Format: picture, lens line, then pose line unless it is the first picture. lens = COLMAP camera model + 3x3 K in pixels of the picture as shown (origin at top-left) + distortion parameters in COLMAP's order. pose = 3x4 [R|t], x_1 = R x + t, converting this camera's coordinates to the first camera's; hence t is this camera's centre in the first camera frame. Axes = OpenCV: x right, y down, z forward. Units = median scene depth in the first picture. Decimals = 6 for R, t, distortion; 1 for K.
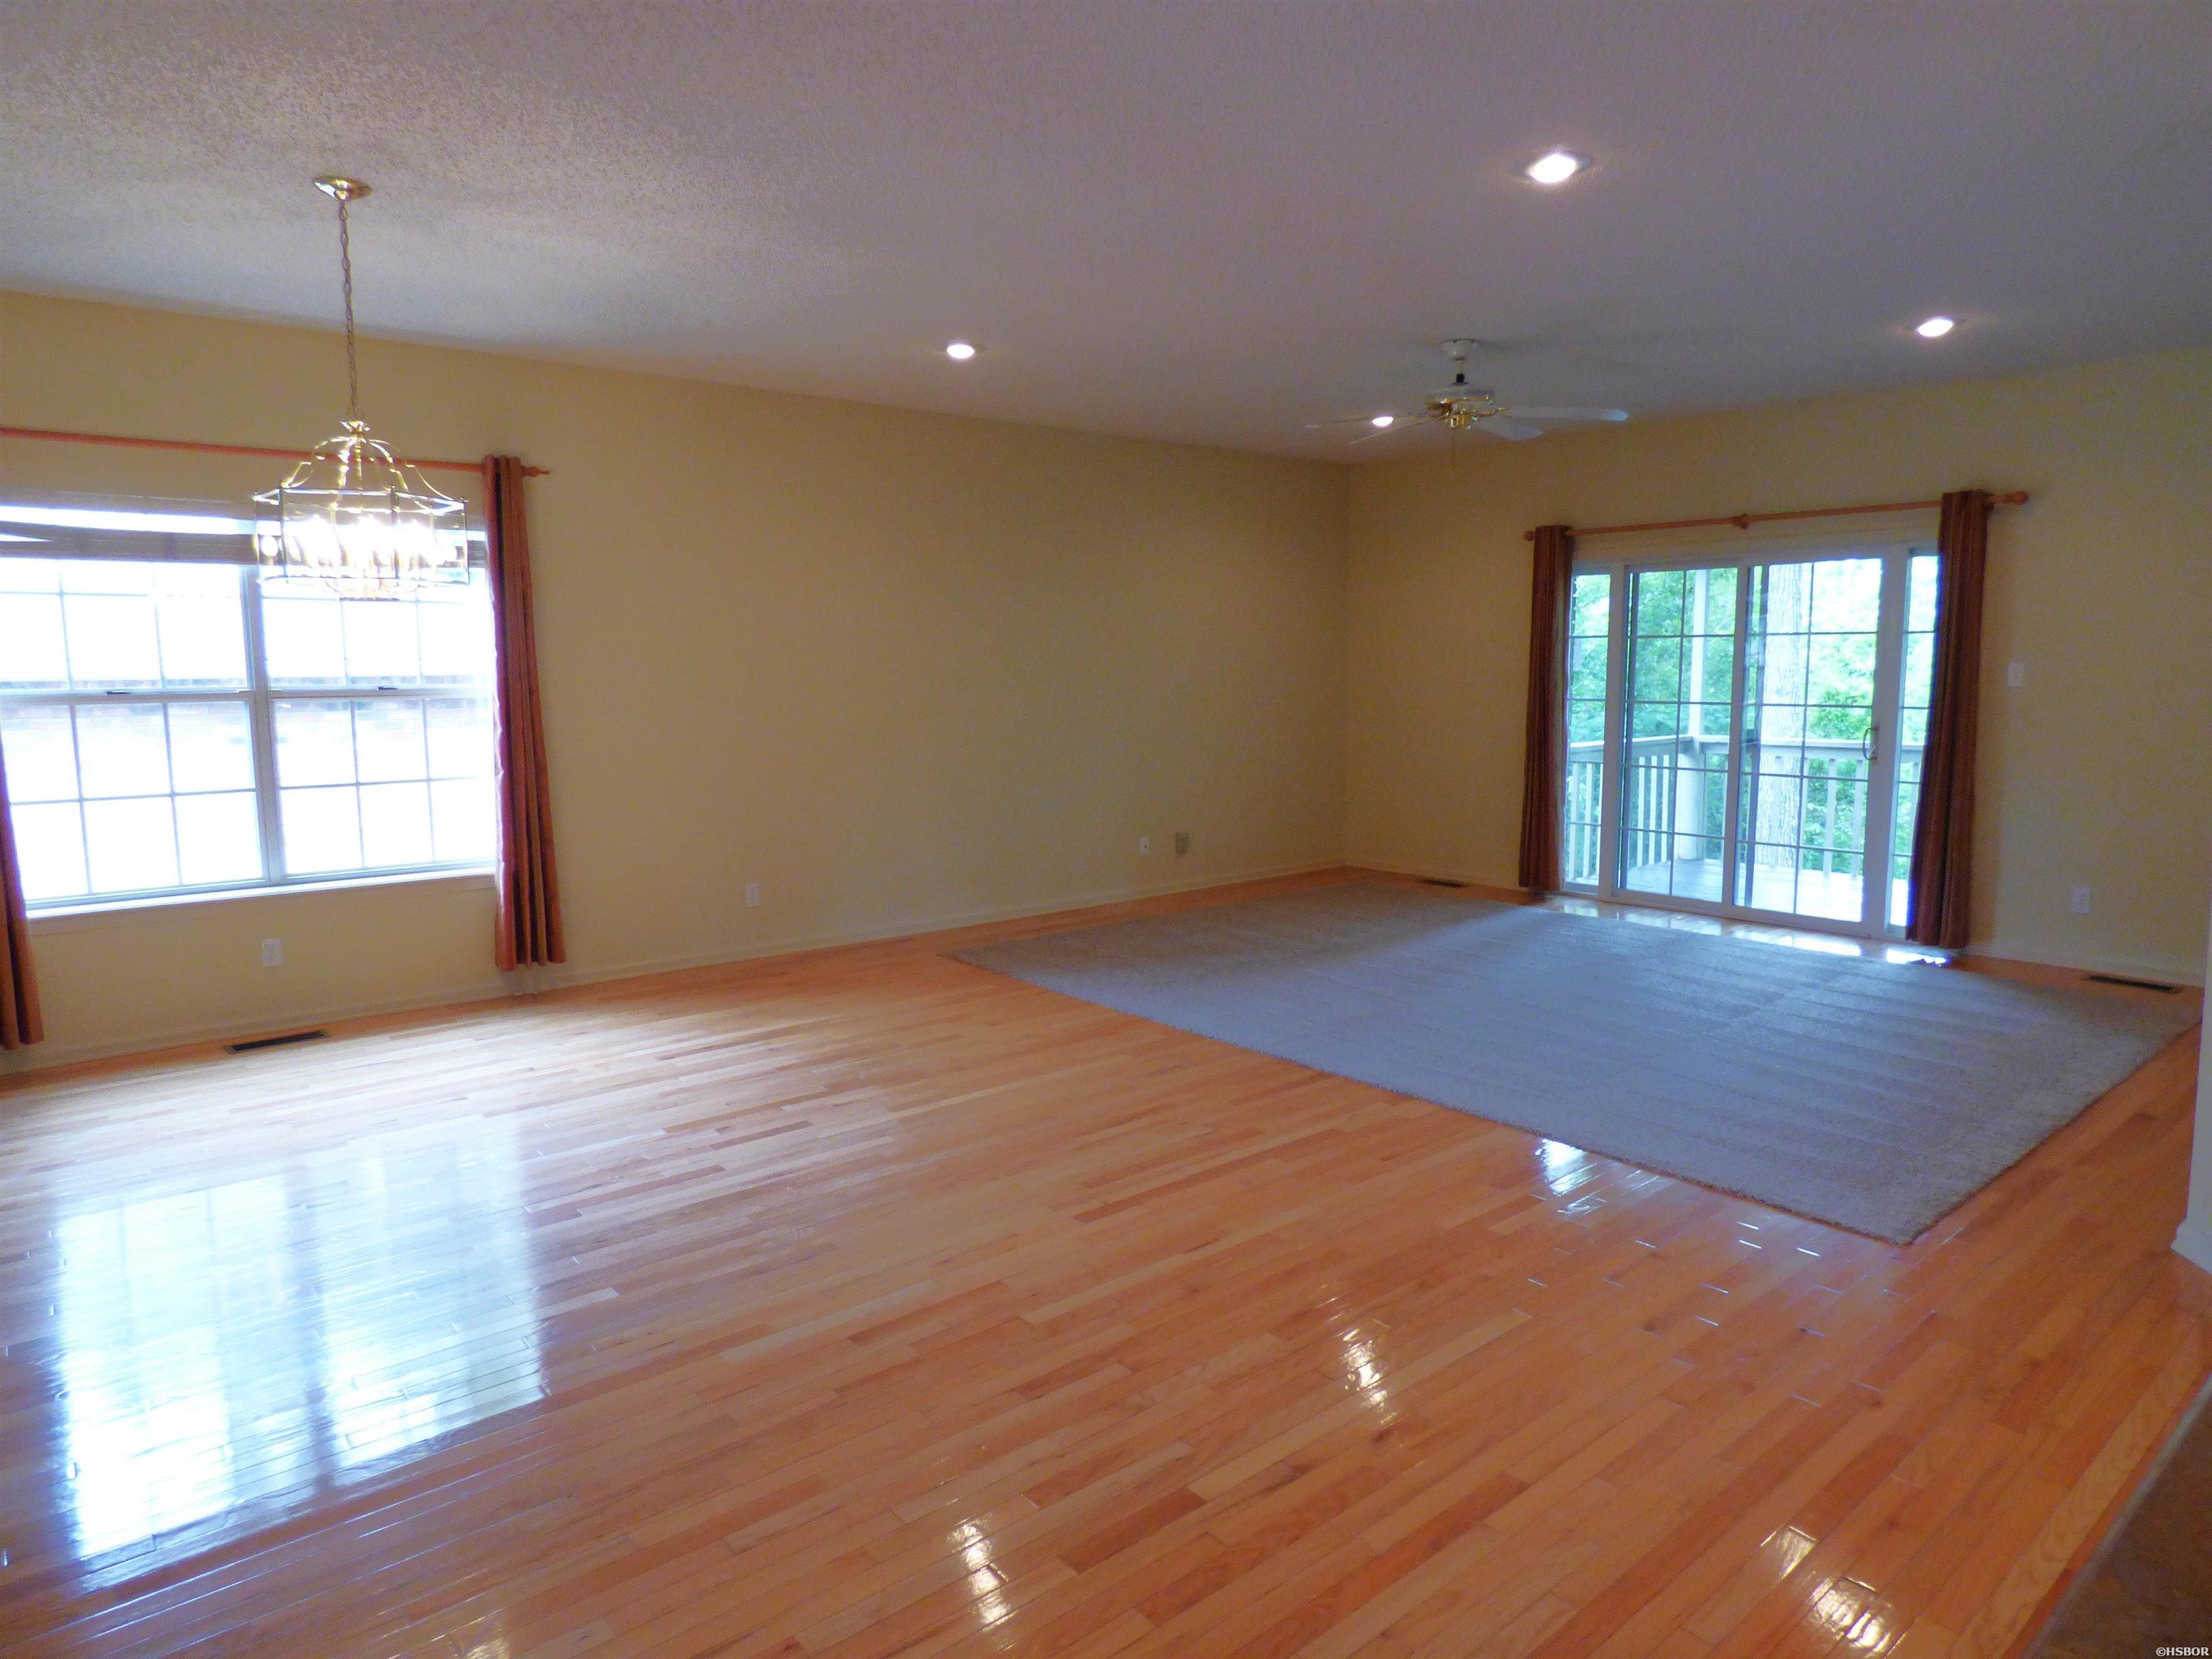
lens RADIAL K [[1345.9, 0, 1117.6], [0, 1345.9, 818.0], [0, 0, 1]] dist [-0.016389, 0.004116]
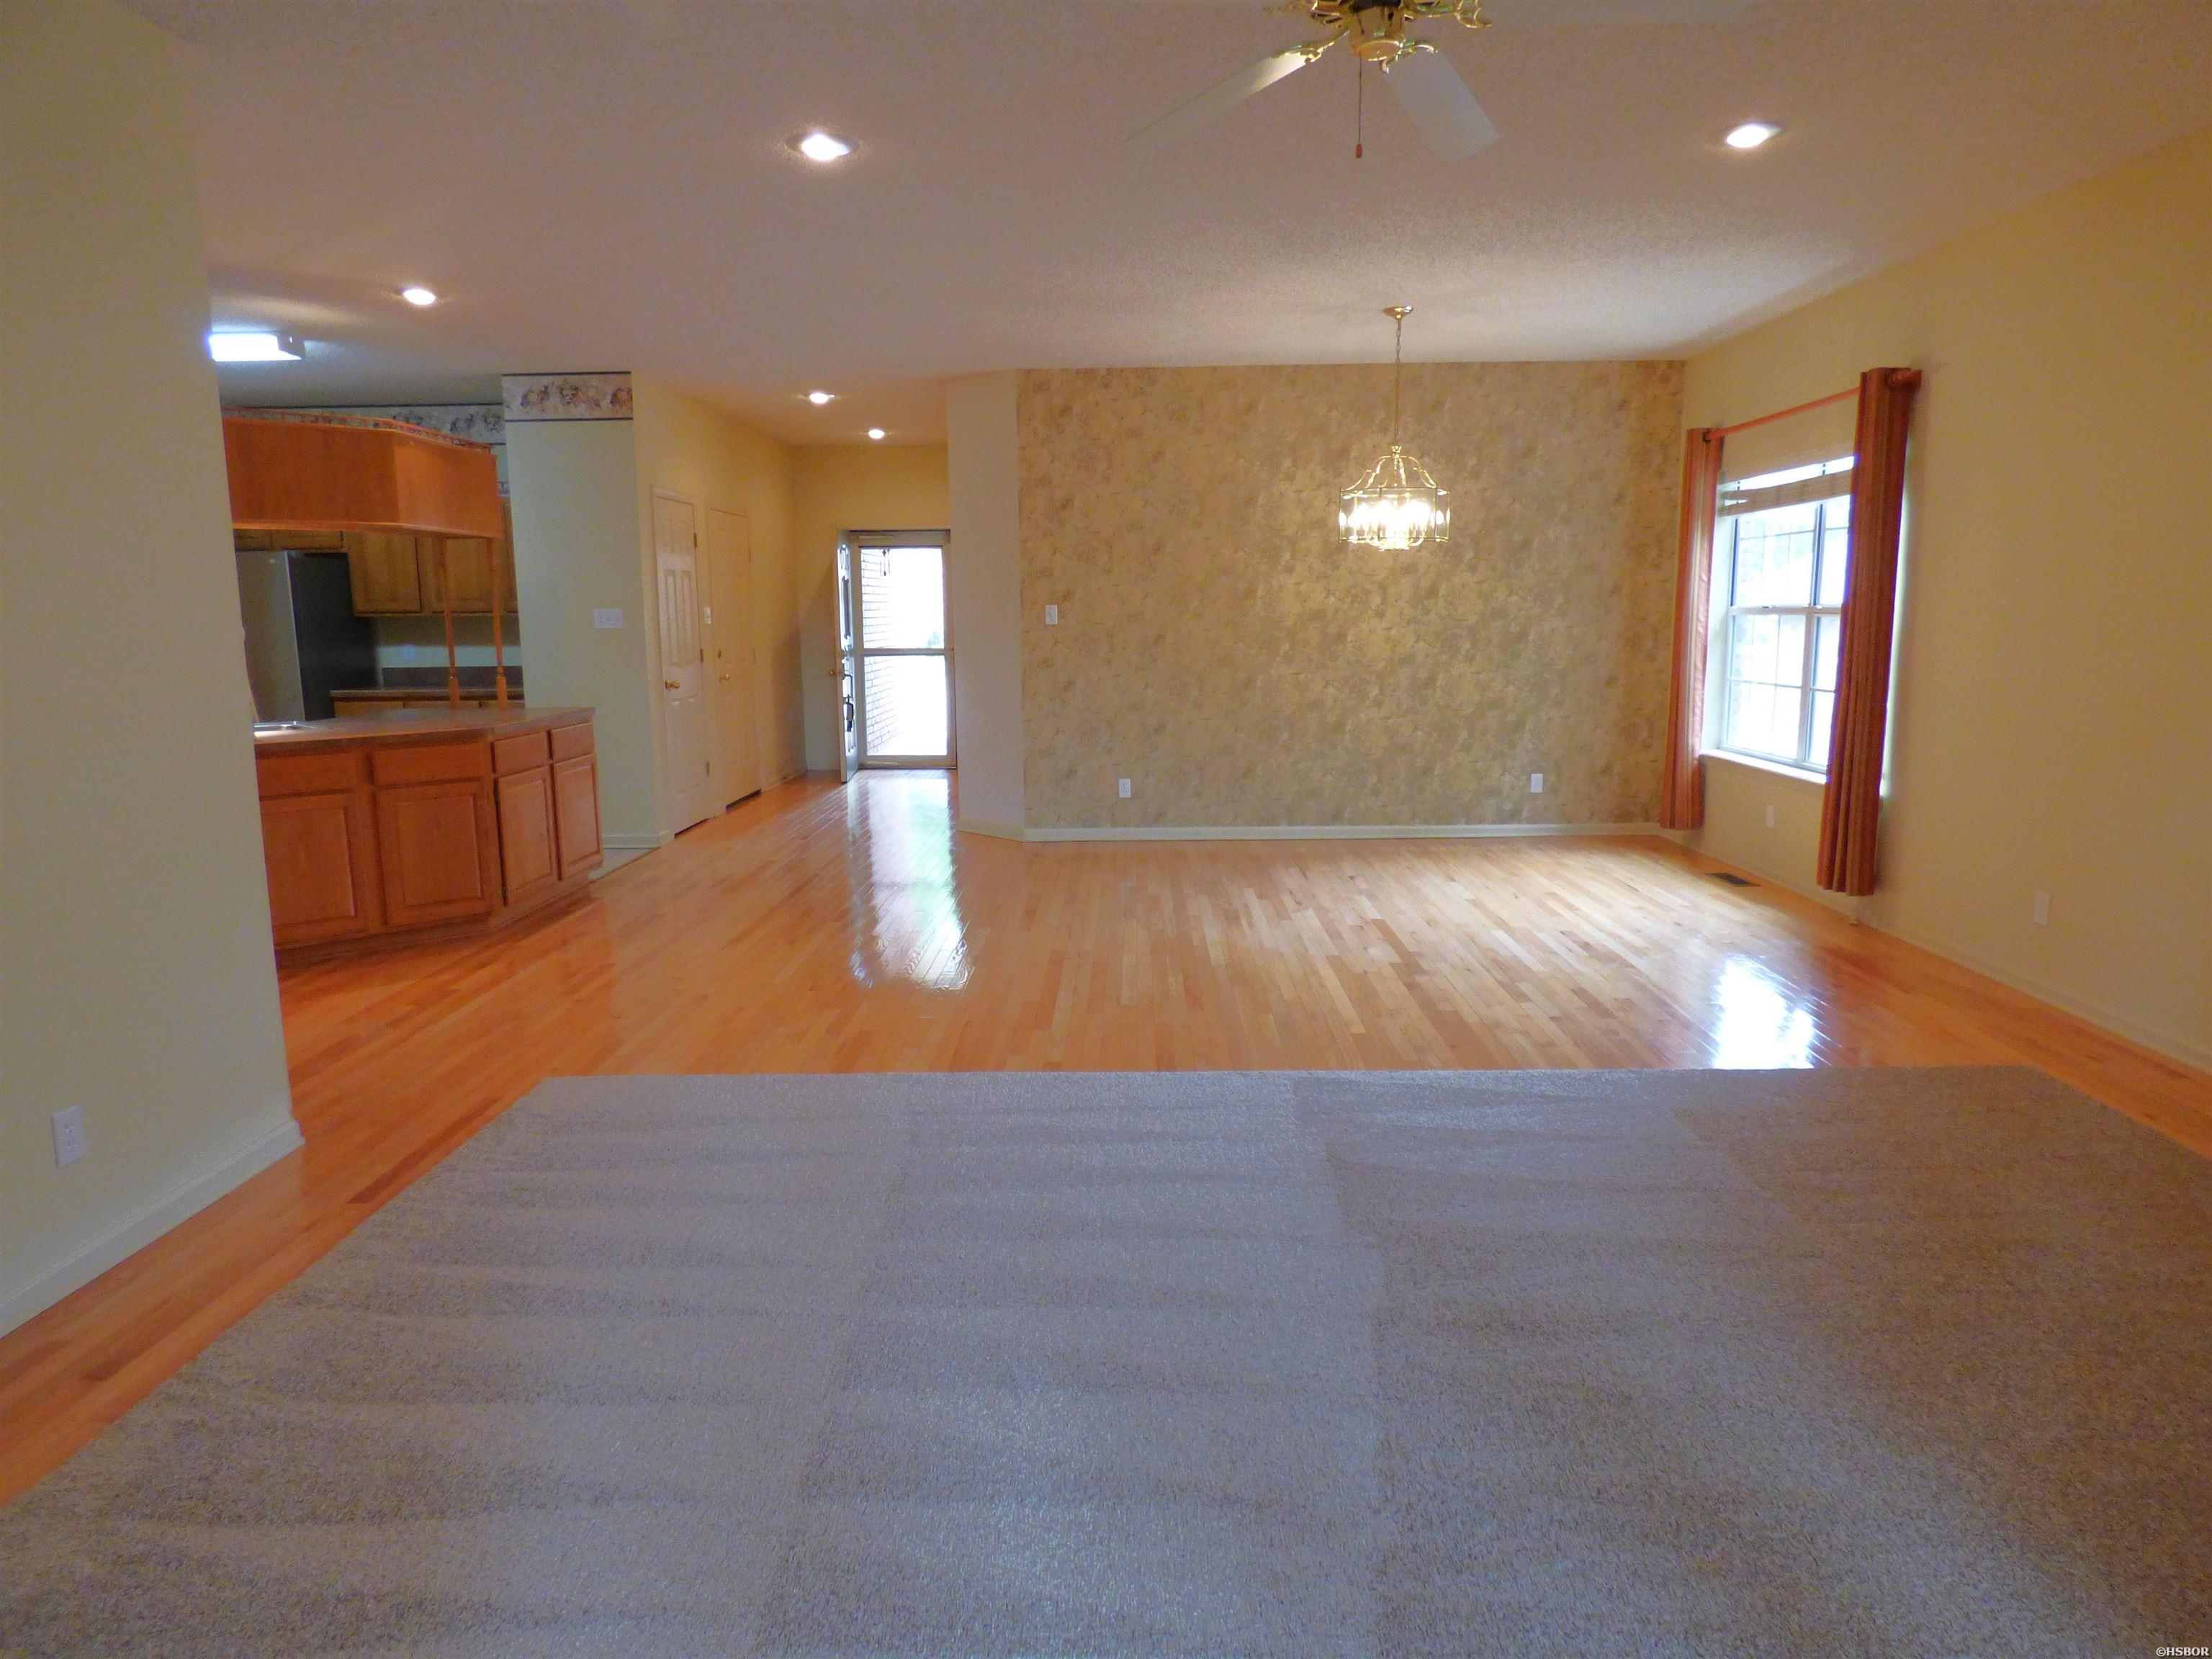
lens RADIAL K [[1345.9, 0, 1105.4], [0, 1345.9, 823.3], [0, 0, 1]] dist [-0.016389, 0.004116]
pose [[-0.660750, 0.128318, -0.739557, 0.712925], [-0.075876, 0.968814, 0.235886, -0.143260], [0.746762, 0.211976, -0.630407, 1.330935]]
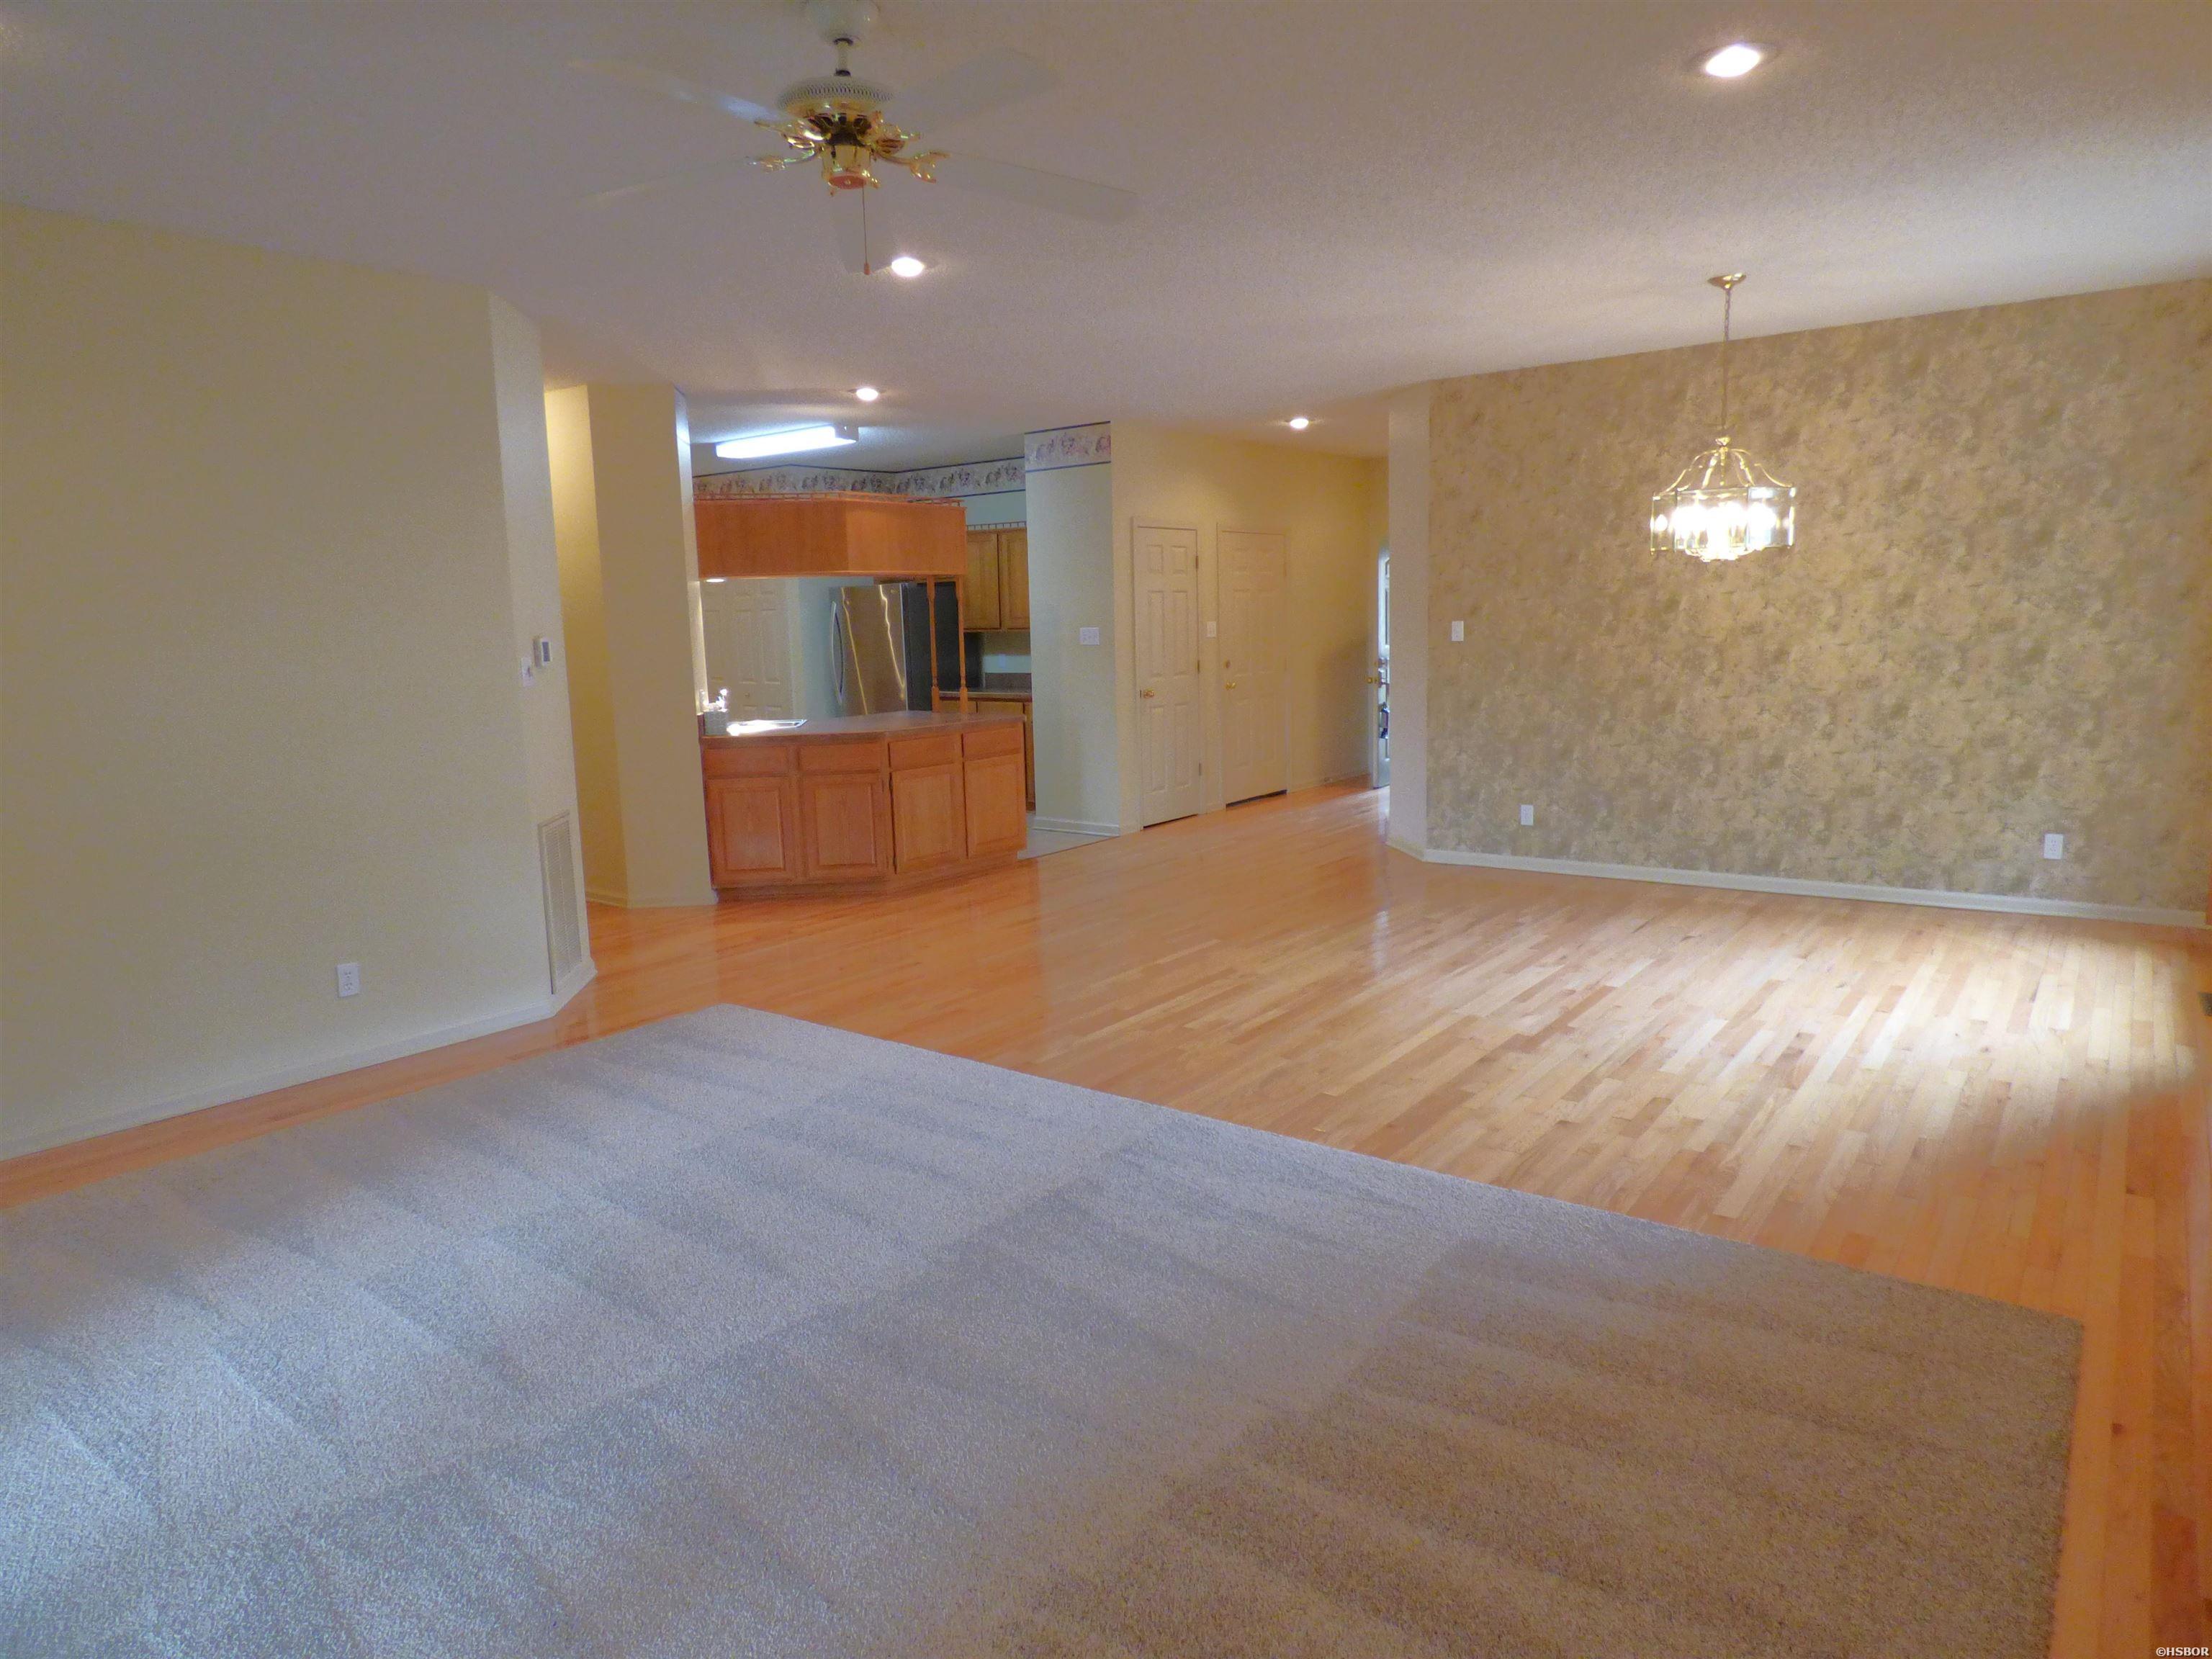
lens RADIAL K [[1345.9, 0, 1127.0], [0, 1345.9, 816.4], [0, 0, 1]] dist [-0.016389, 0.004116]
pose [[-0.974223, 0.064952, -0.216035, 0.287138], [0.006181, 0.964980, 0.262250, -0.199365], [0.225503, 0.254155, -0.940507, 1.627727]]
